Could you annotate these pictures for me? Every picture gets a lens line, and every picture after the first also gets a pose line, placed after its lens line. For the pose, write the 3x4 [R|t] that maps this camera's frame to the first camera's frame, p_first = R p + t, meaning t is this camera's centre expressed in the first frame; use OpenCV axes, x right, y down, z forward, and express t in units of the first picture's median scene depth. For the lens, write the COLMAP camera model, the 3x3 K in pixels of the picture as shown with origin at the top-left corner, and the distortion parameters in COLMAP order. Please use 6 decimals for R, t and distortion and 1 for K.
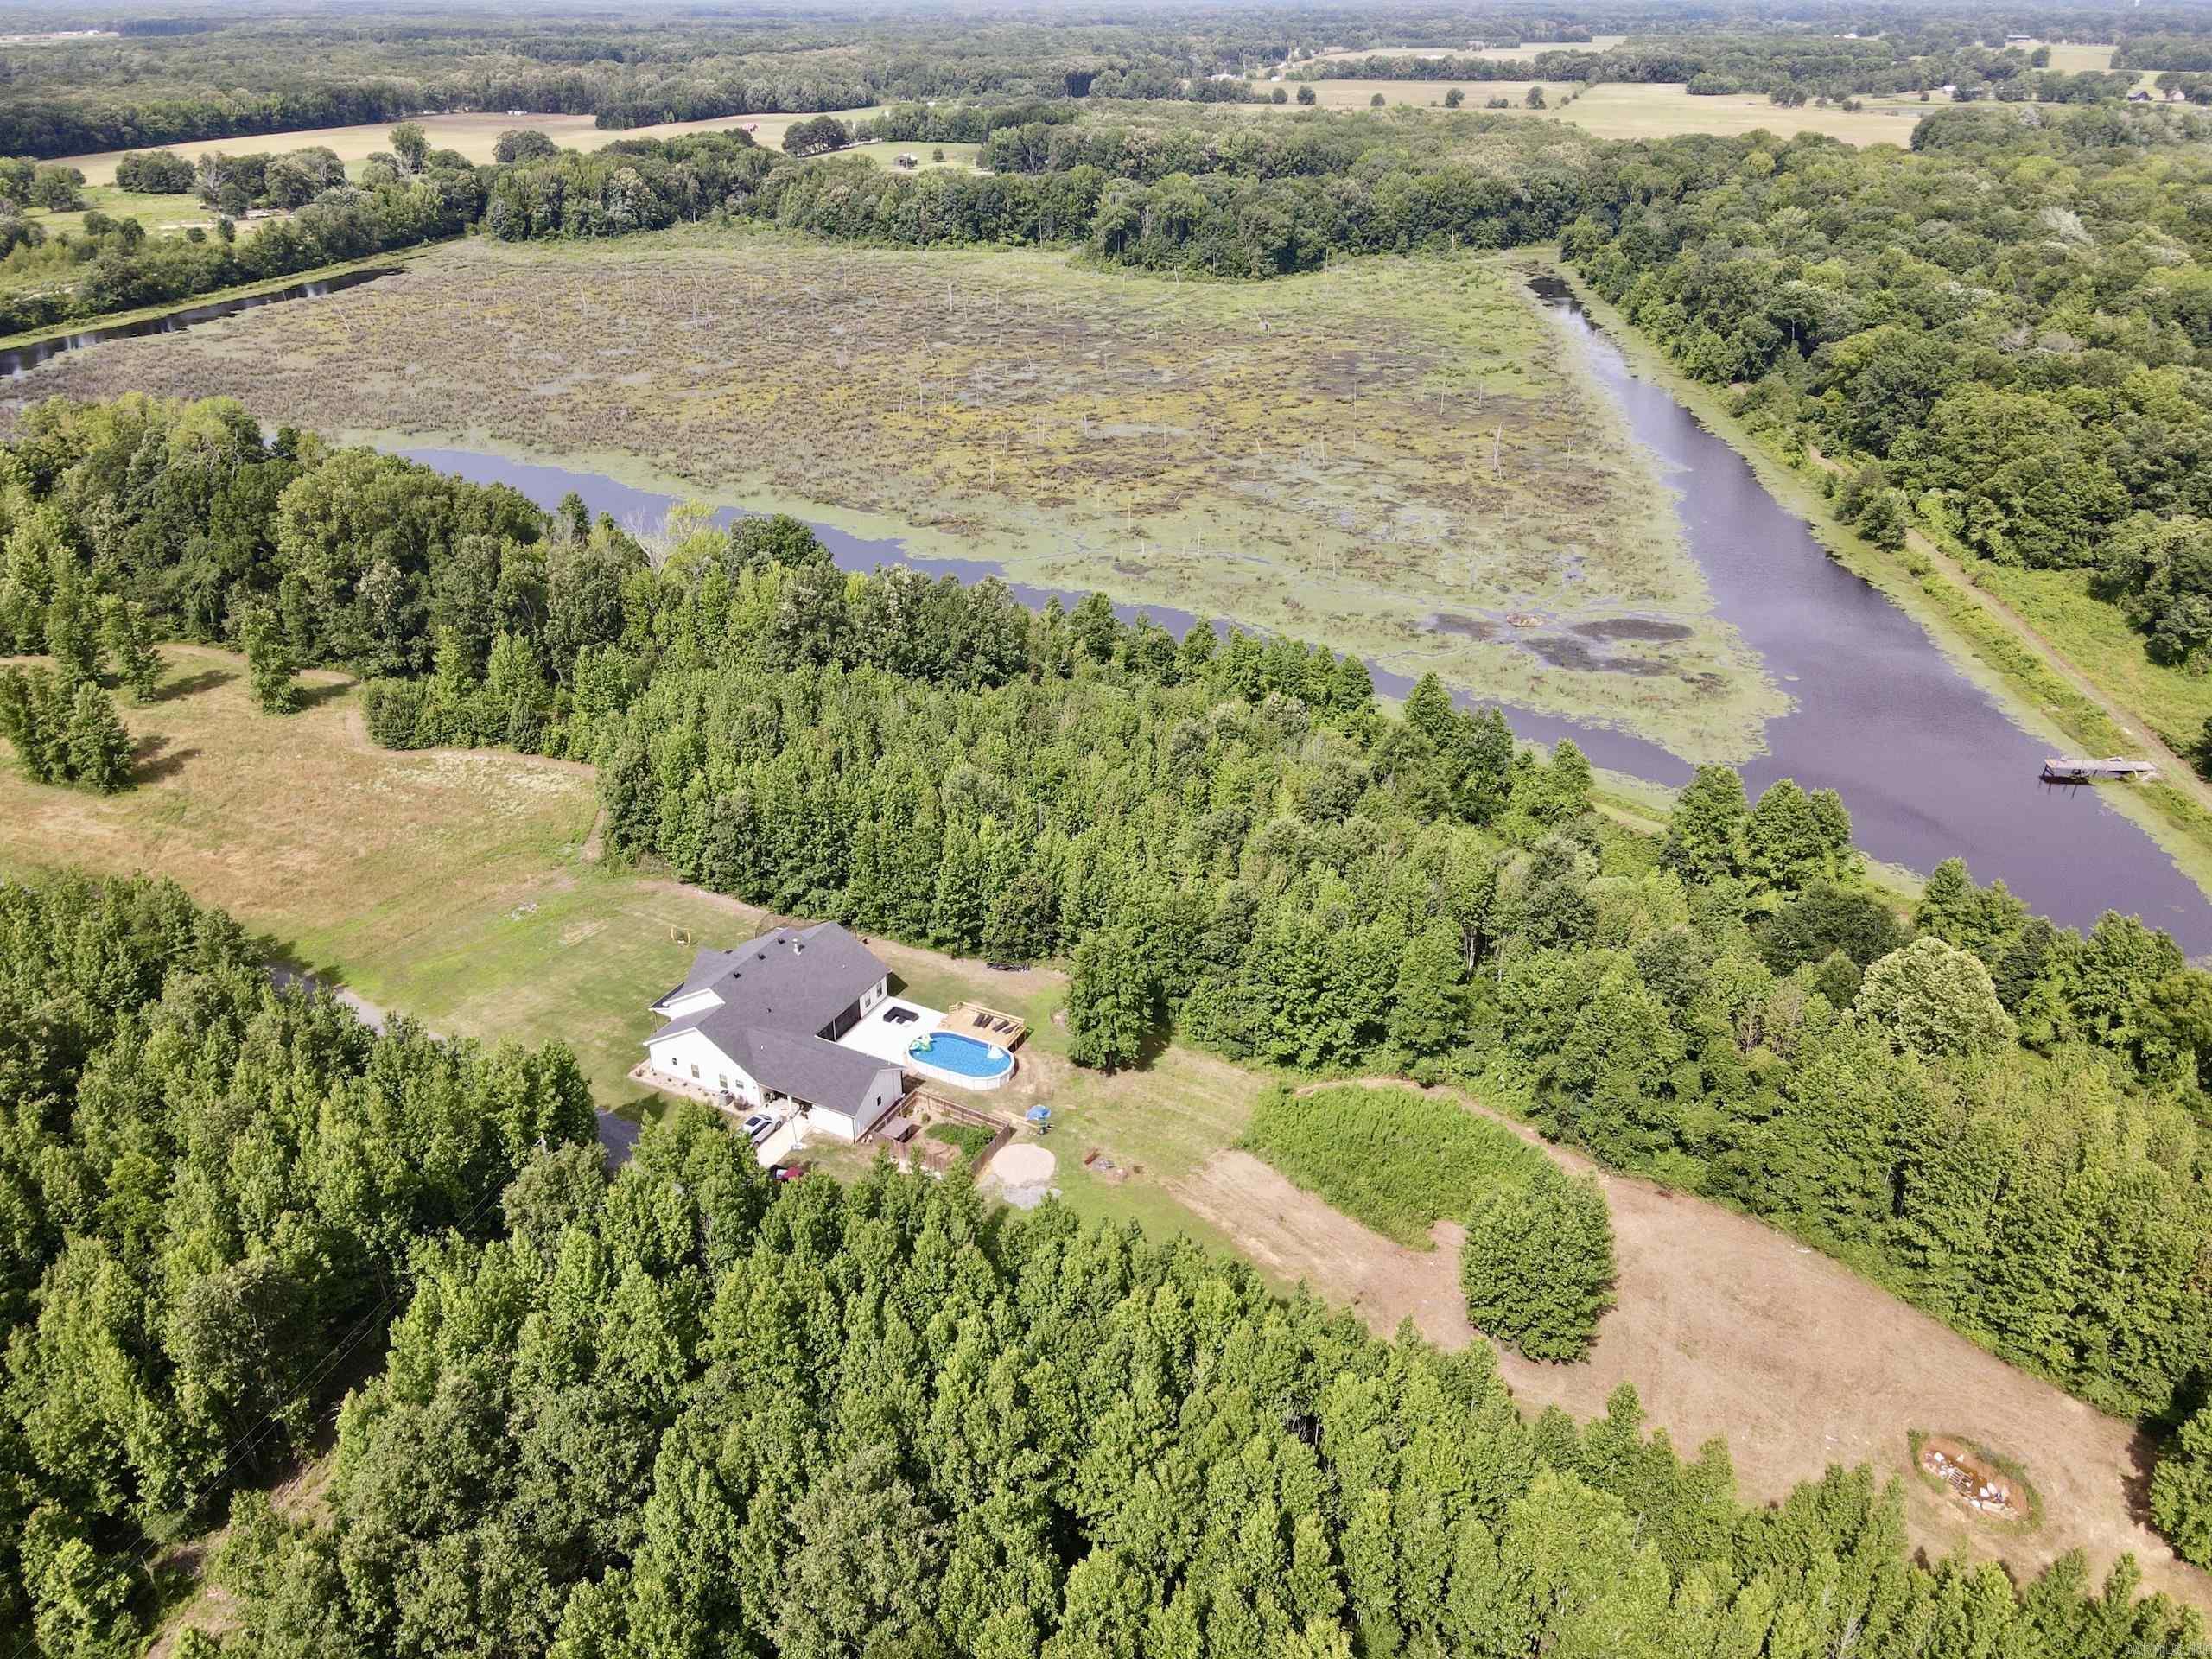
lens RADIAL K [[1620.1, 0, 1090.8], [0, 1620.1, 830.3], [0, 0, 1]] dist [0.007255, 0.017159]
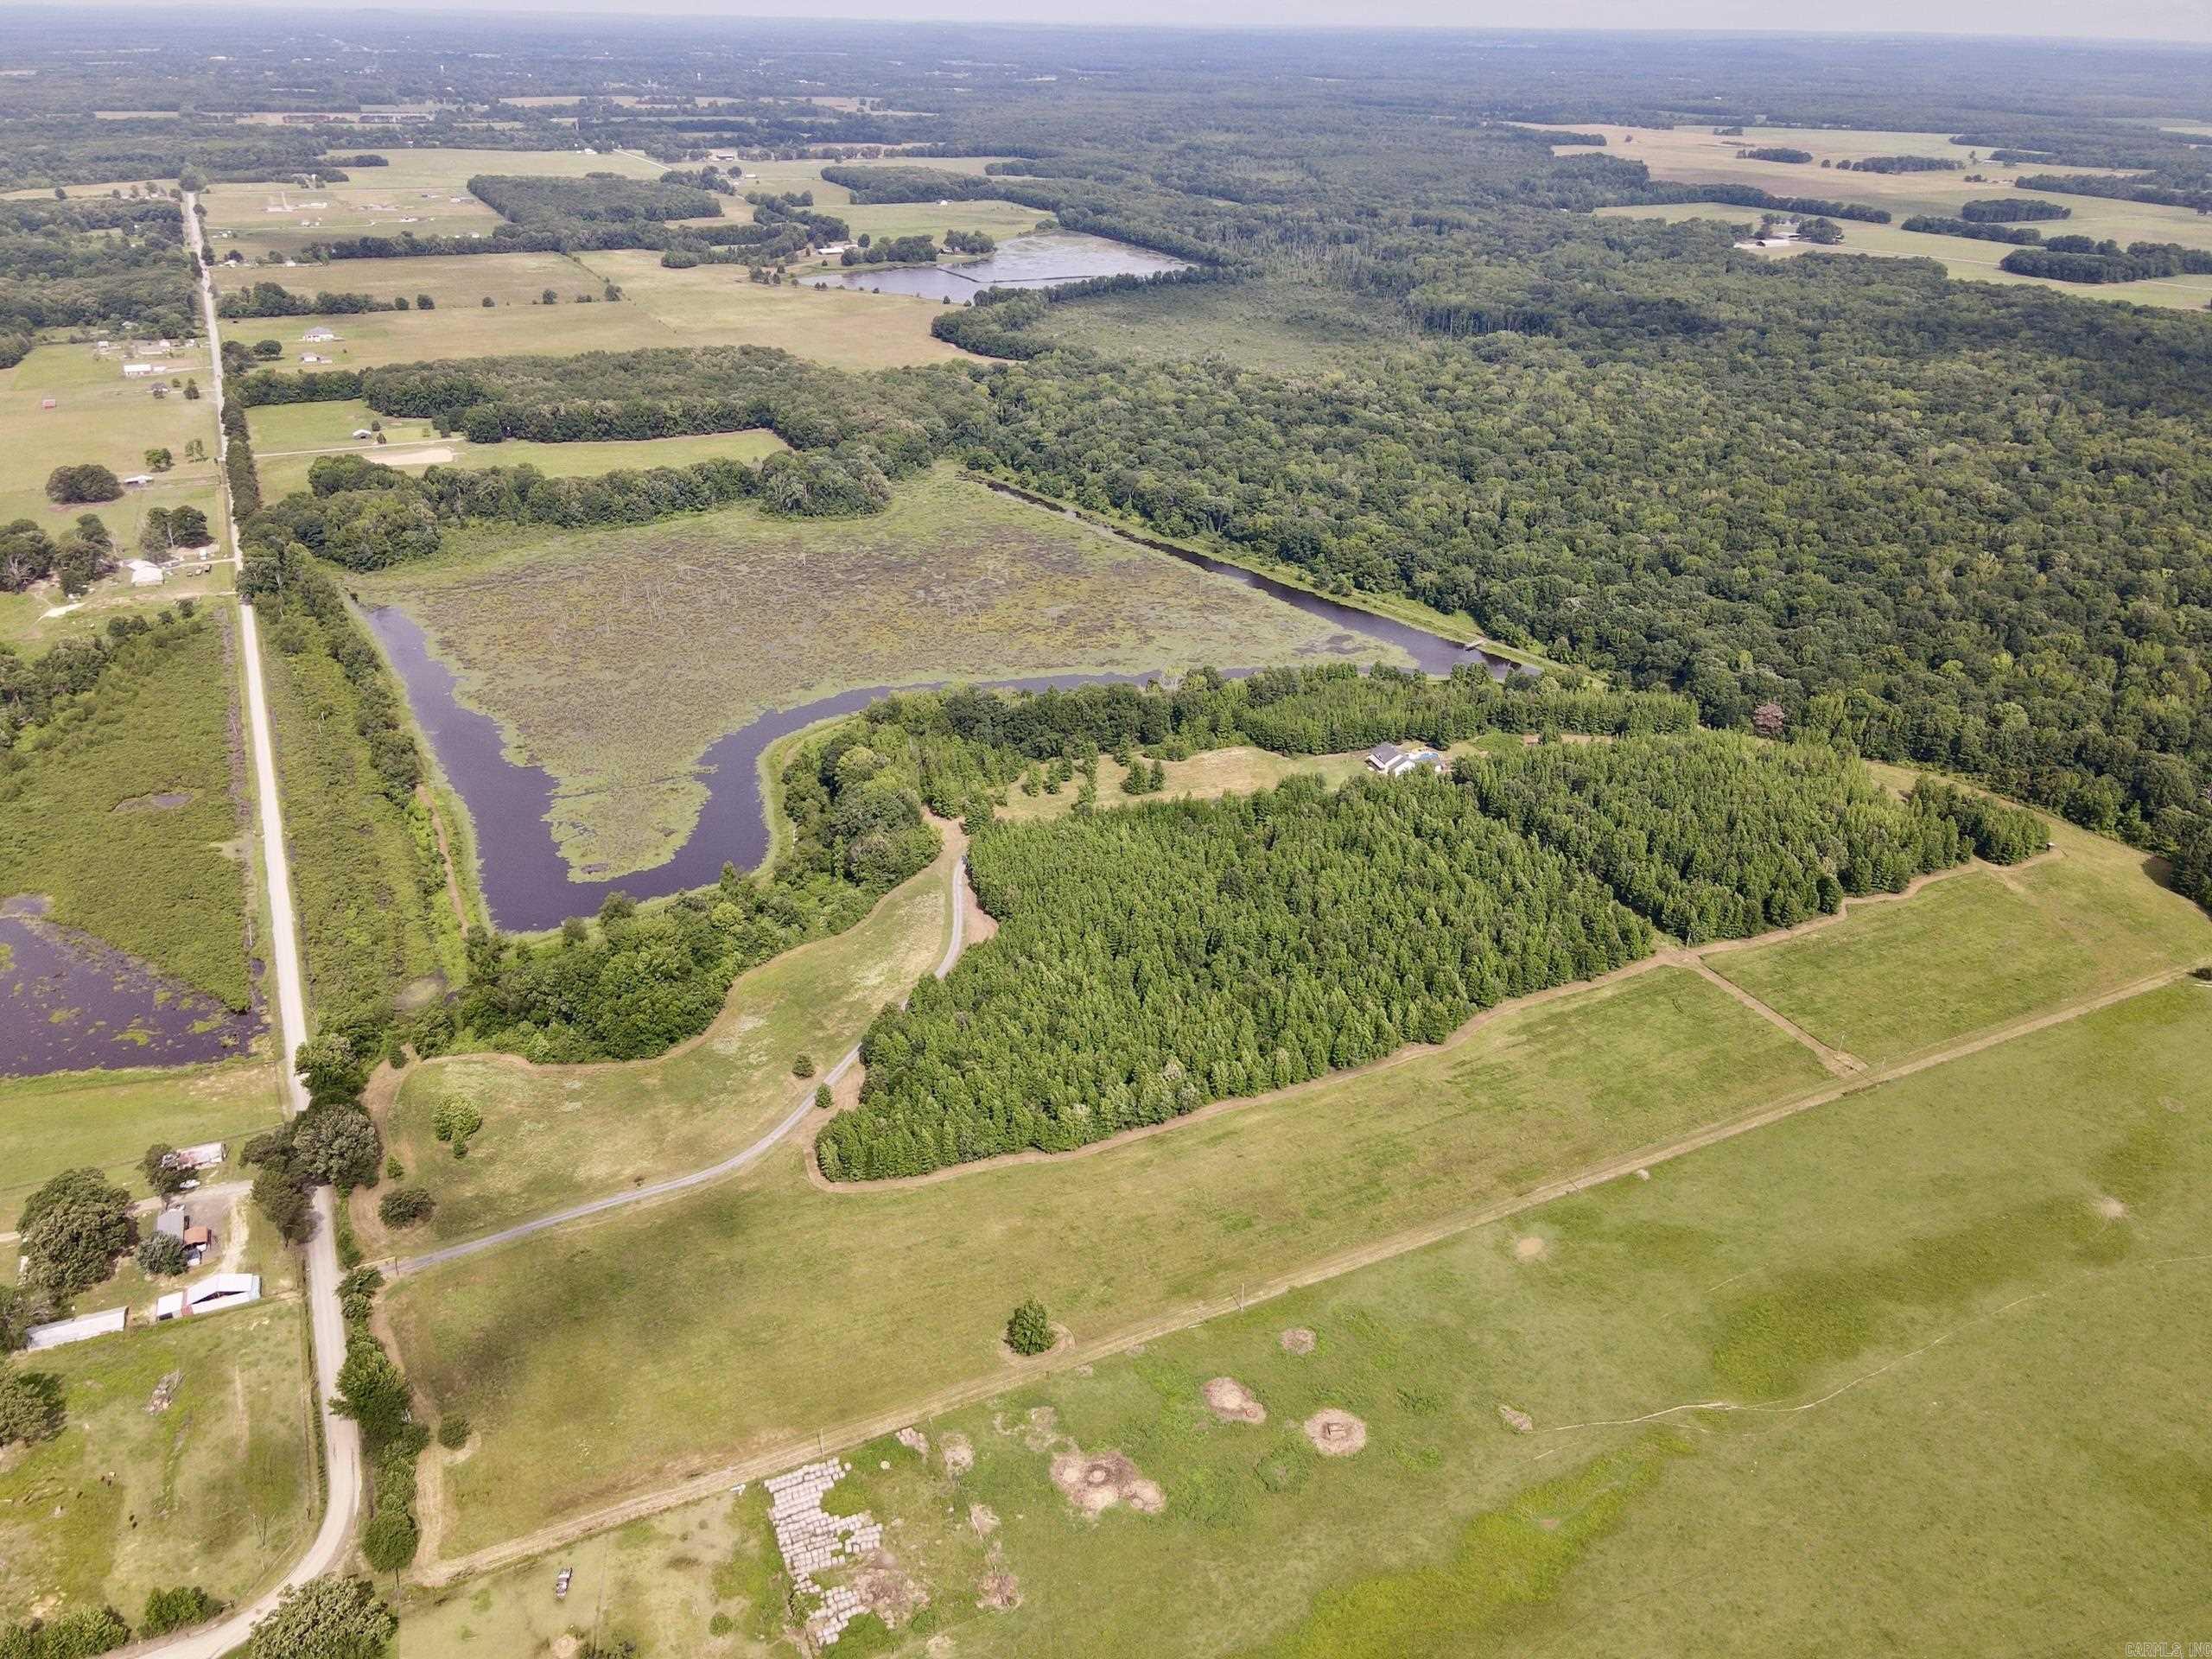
lens RADIAL K [[1620.1, 0, 1114.1], [0, 1620.1, 823.0], [0, 0, 1]] dist [0.007255, 0.017159]
pose [[0.694238, -0.306032, 0.651443, -0.931186], [0.311243, 0.943748, 0.111661, -0.117989], [-0.648970, 0.125238, 0.750436, -0.463004]]
